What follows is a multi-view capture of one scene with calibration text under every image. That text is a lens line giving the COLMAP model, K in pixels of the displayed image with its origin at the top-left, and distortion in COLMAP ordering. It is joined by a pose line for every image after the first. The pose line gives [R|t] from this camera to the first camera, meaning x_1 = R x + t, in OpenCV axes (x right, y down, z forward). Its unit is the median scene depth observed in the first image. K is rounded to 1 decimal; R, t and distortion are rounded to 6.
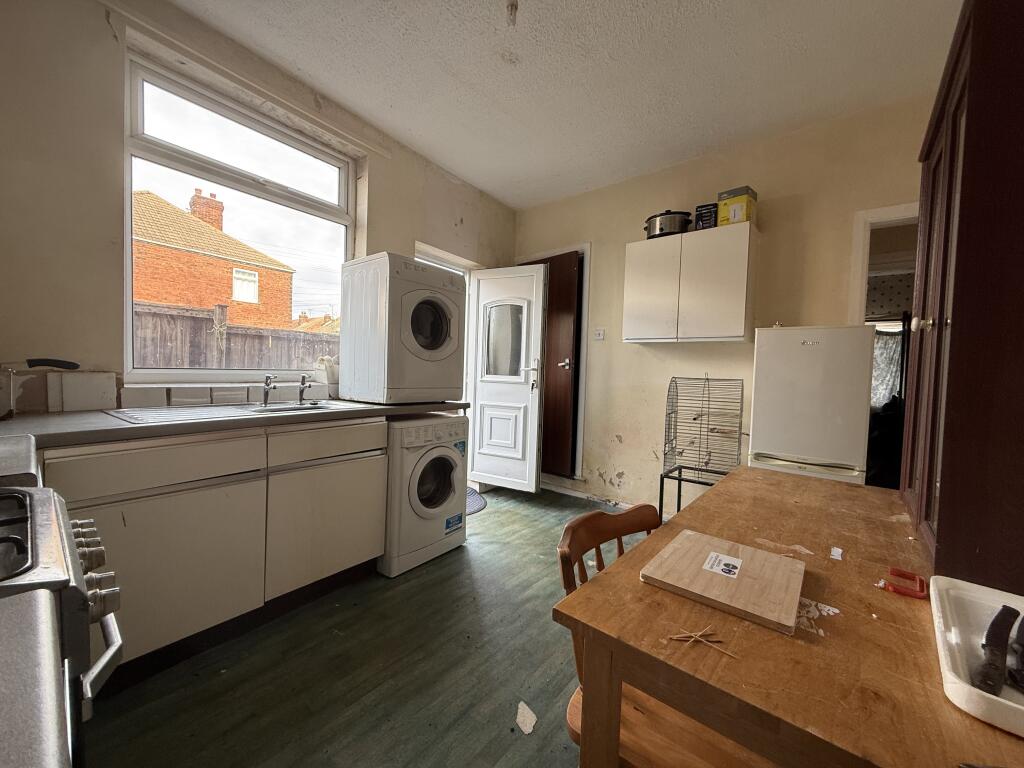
lens RADIAL K [[406.9, 0, 509.7], [0, 406.9, 385.2], [0, 0, 1]] dist [-0.001777, -0.000136]
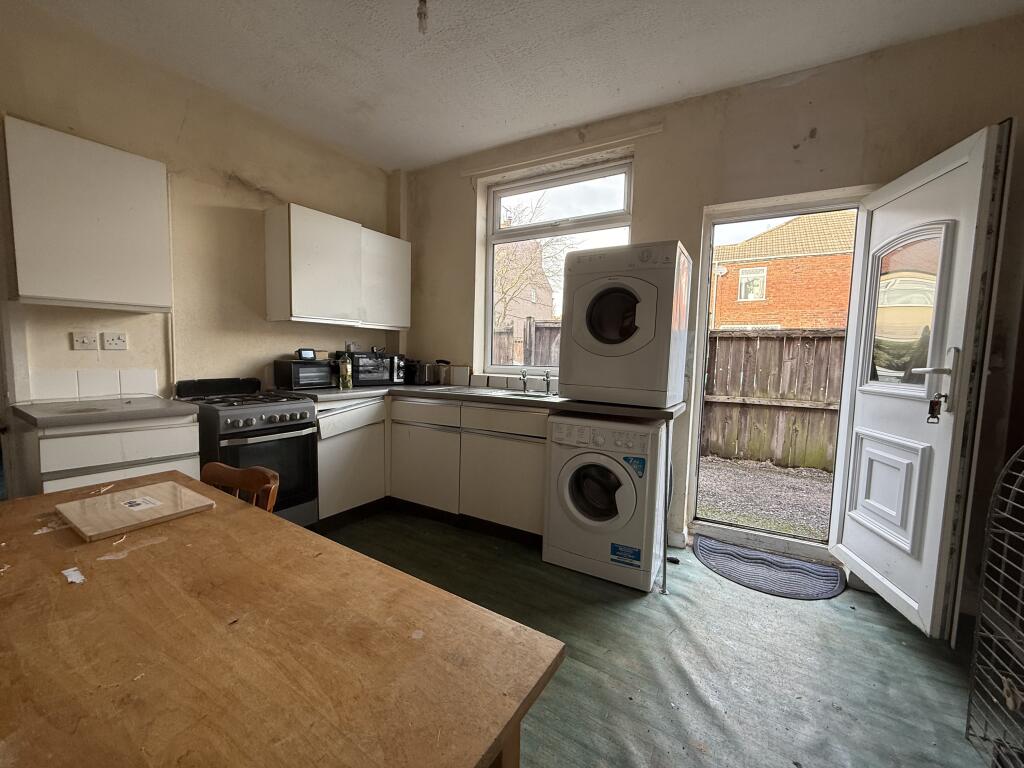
lens RADIAL K [[406.9, 0, 509.7], [0, 406.9, 385.2], [0, 0, 1]] dist [-0.001777, -0.000136]
pose [[0.116355, 0.041409, -0.992344, 0.695434], [-0.056817, 0.997772, 0.034974, -0.016848], [0.991581, 0.052312, 0.118449, 0.717620]]
